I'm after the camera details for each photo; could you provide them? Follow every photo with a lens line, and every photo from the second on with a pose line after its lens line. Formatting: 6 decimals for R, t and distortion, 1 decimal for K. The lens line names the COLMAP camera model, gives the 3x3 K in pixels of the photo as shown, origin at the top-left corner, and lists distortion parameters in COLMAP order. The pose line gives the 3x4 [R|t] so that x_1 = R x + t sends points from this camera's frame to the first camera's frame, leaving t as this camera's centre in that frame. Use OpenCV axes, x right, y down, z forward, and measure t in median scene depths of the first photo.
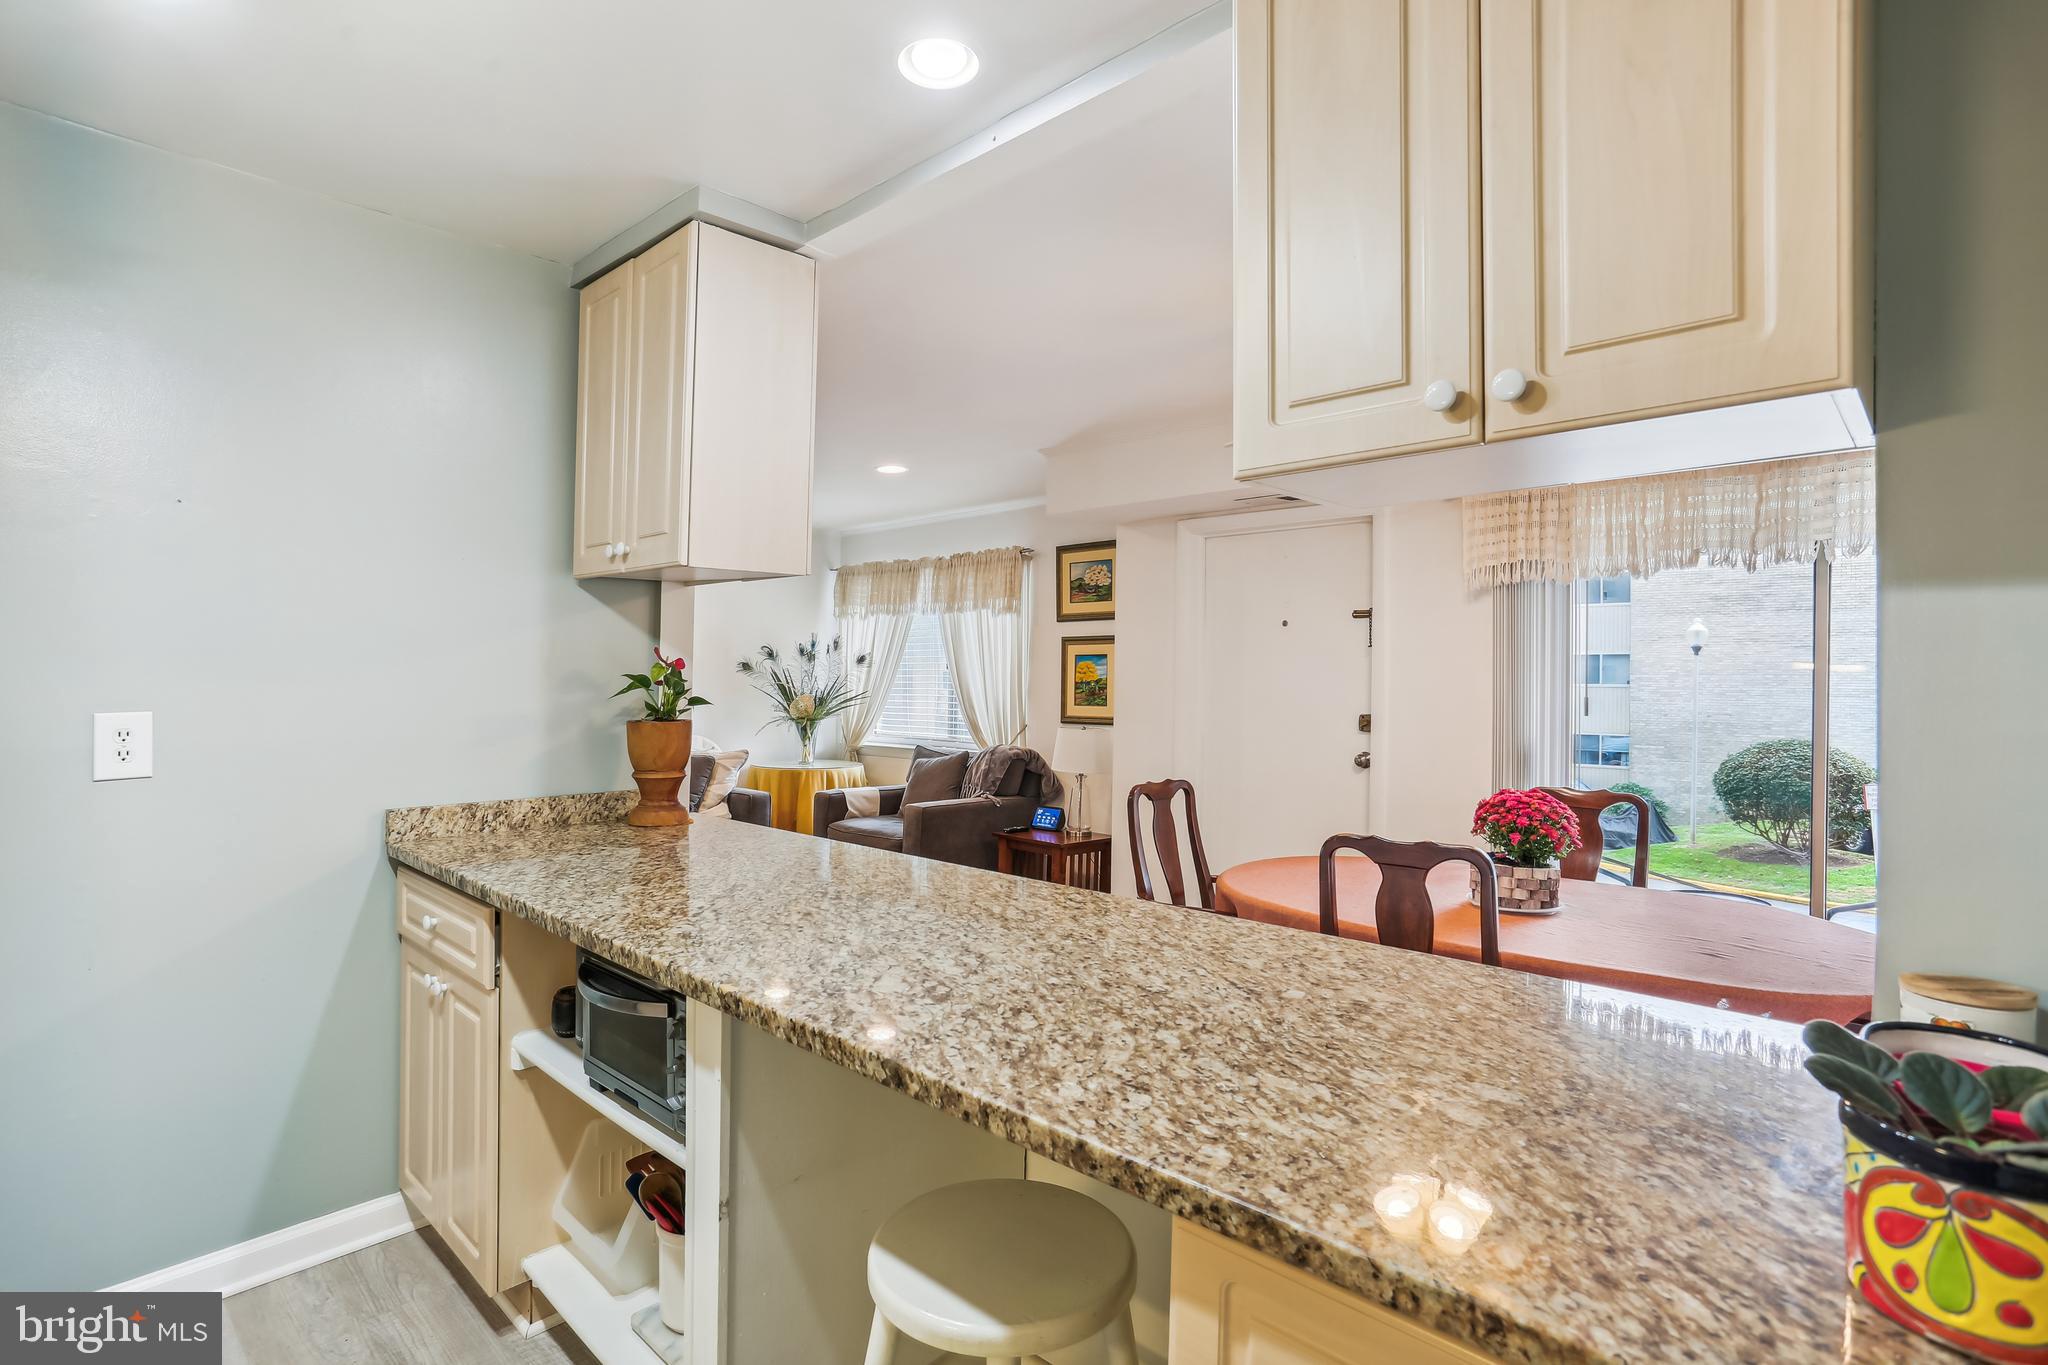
lens RADIAL K [[1004.7, 0, 1000.7], [0, 1004.7, 640.4], [0, 0, 1]] dist [-0.060036, 0.030442]
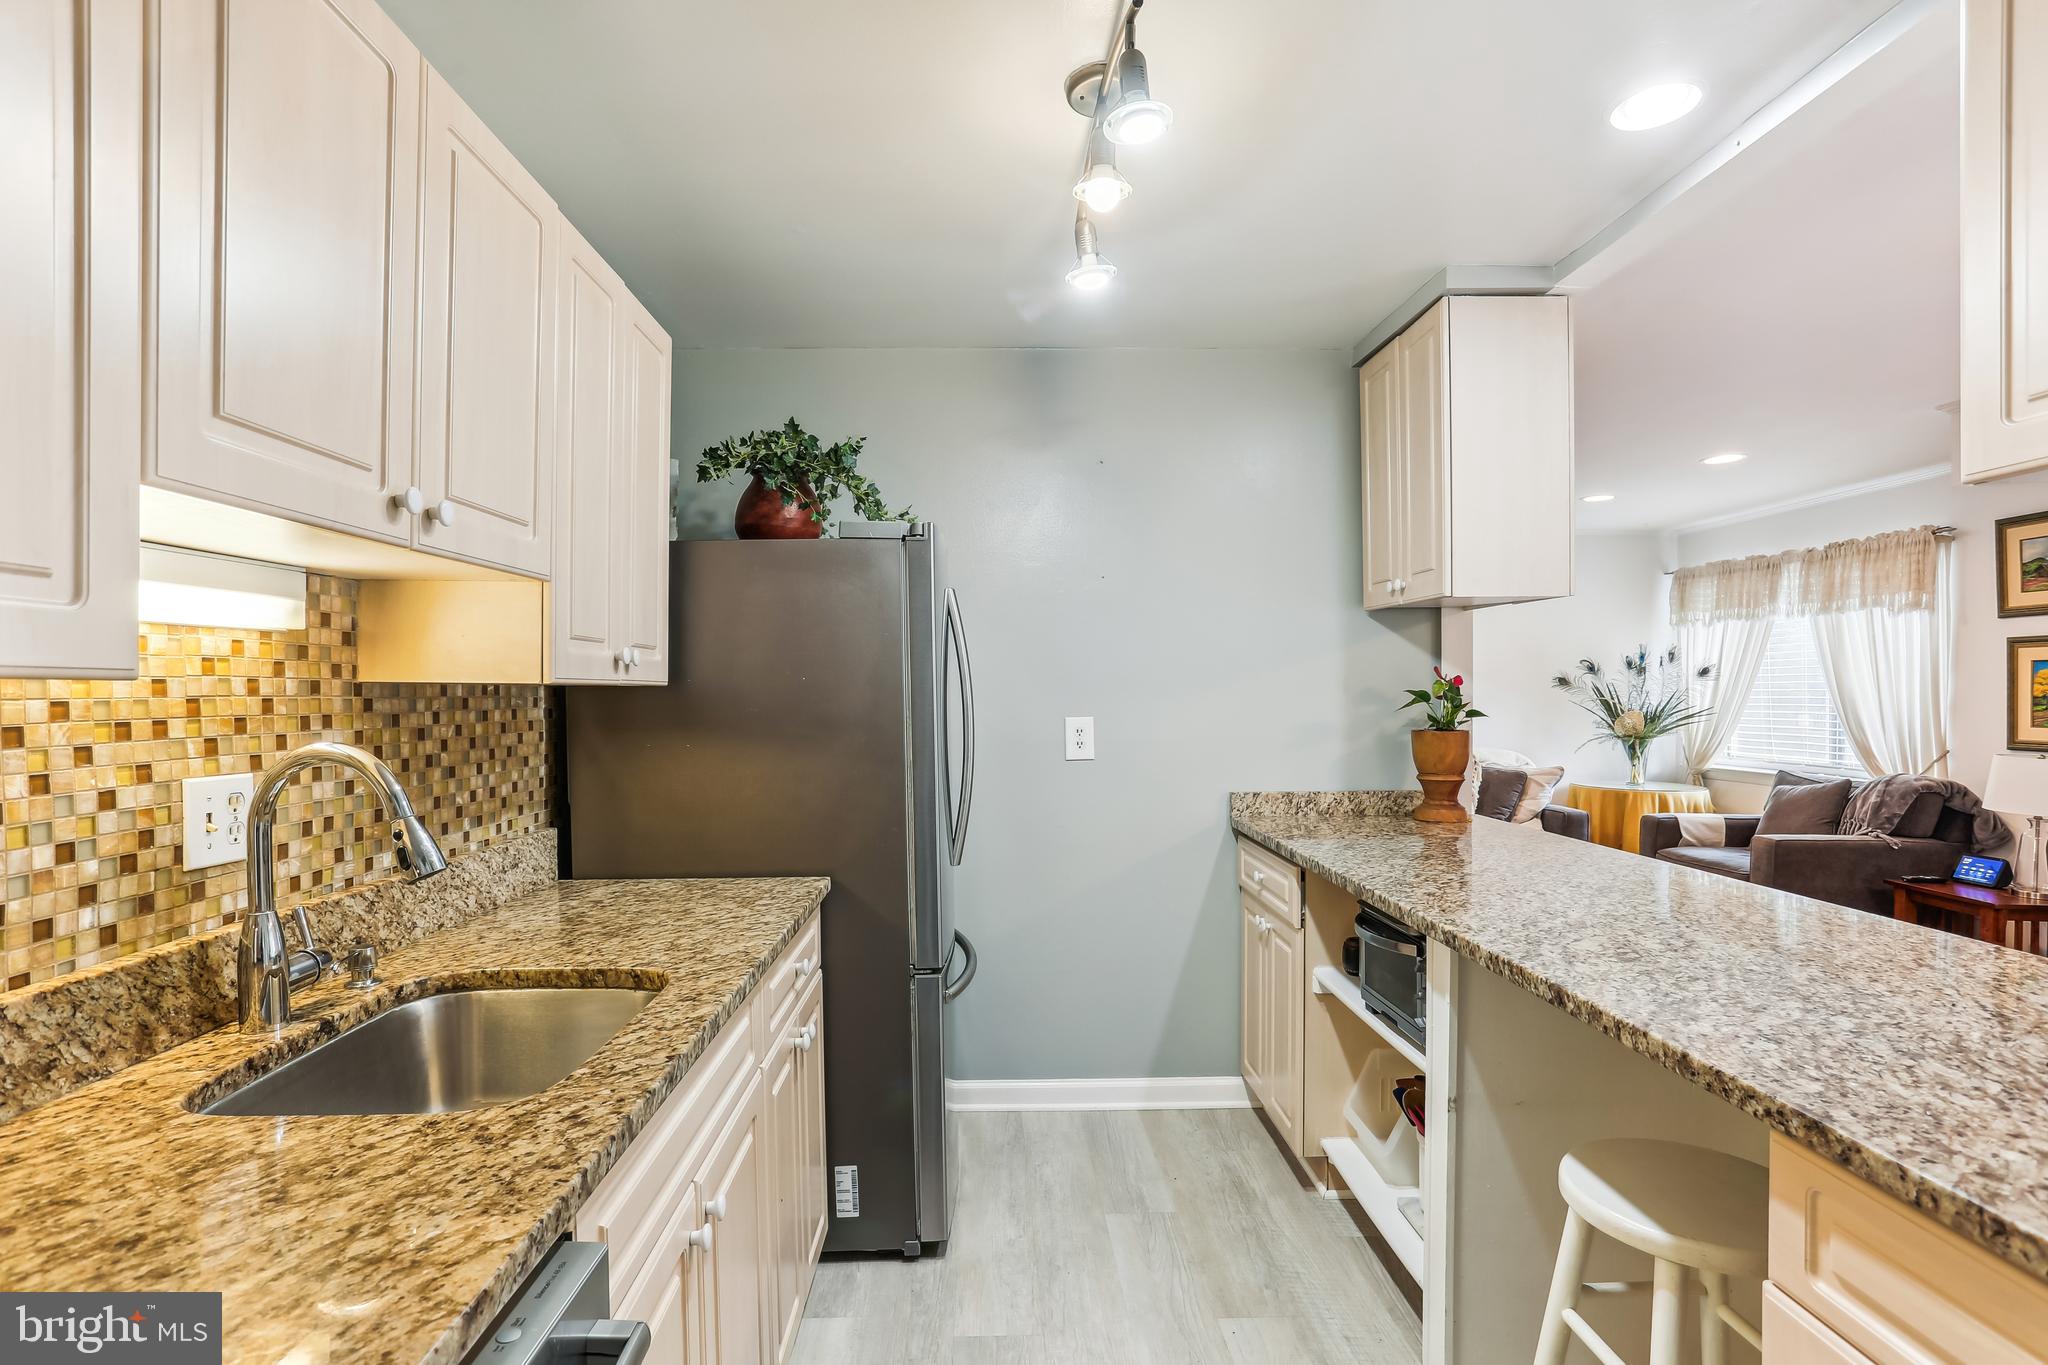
lens RADIAL K [[1004.7, 0, 996.5], [0, 1004.7, 695.8], [0, 0, 1]] dist [-0.060036, 0.030442]
pose [[0.698313, -0.005055, -0.715775, 0.092255], [0.032247, 0.999182, 0.024404, -0.002949], [0.715066, -0.040123, 0.697904, -0.123285]]
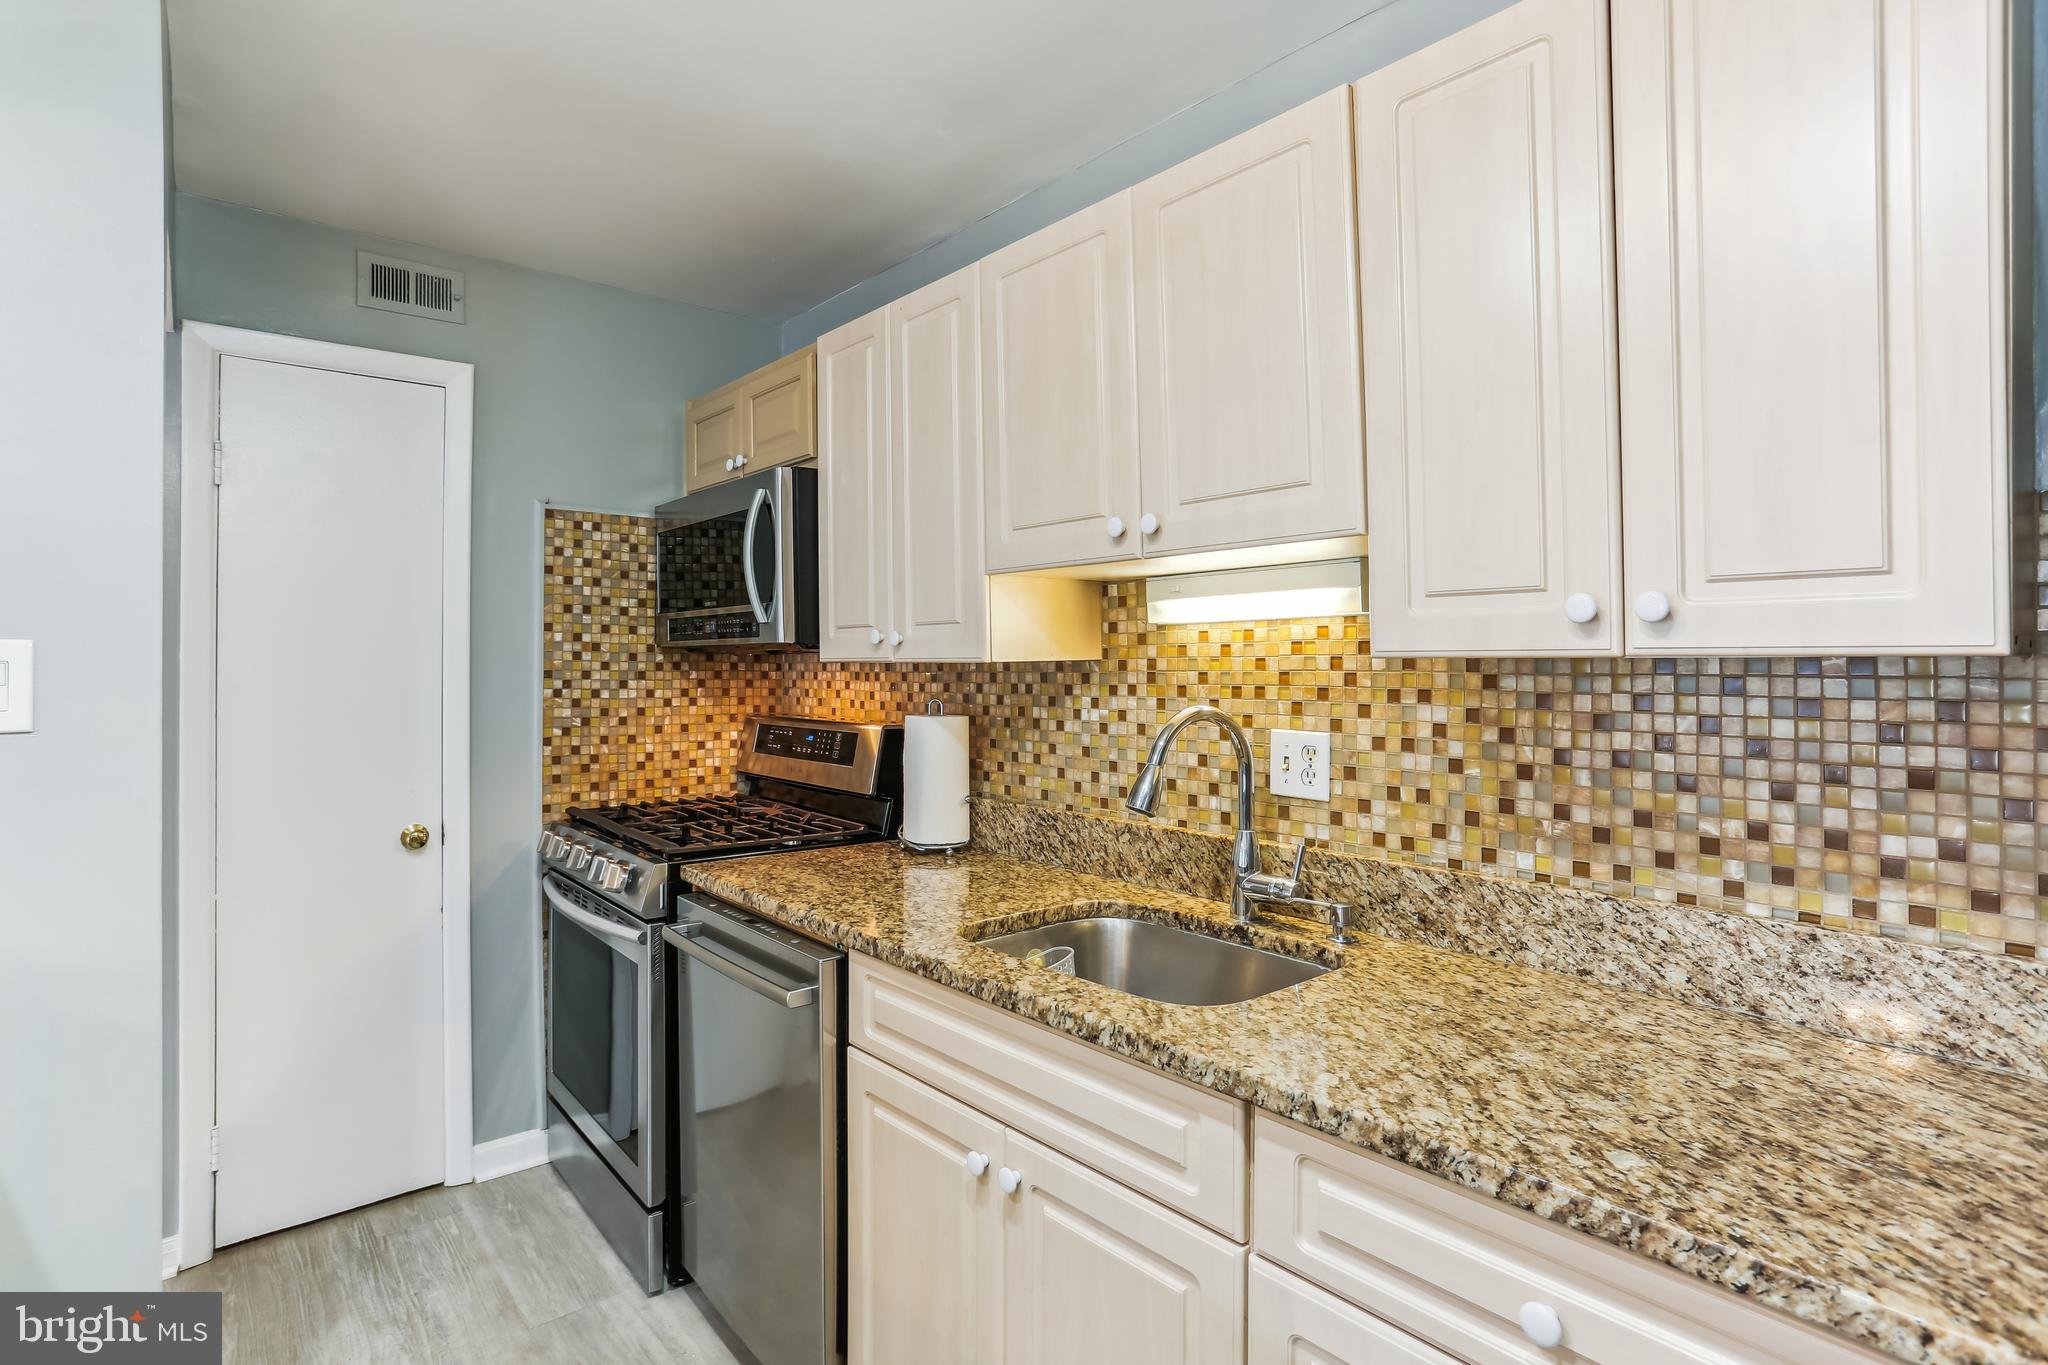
lens RADIAL K [[1004.7, 0, 1025.4], [0, 1004.7, 655.6], [0, 0, 1]] dist [-0.060036, 0.030442]
pose [[-0.996106, -0.004284, 0.088059, -0.274572], [-0.008102, 0.999040, -0.043048, 0.011517], [-0.087790, -0.043594, -0.995185, 0.418586]]
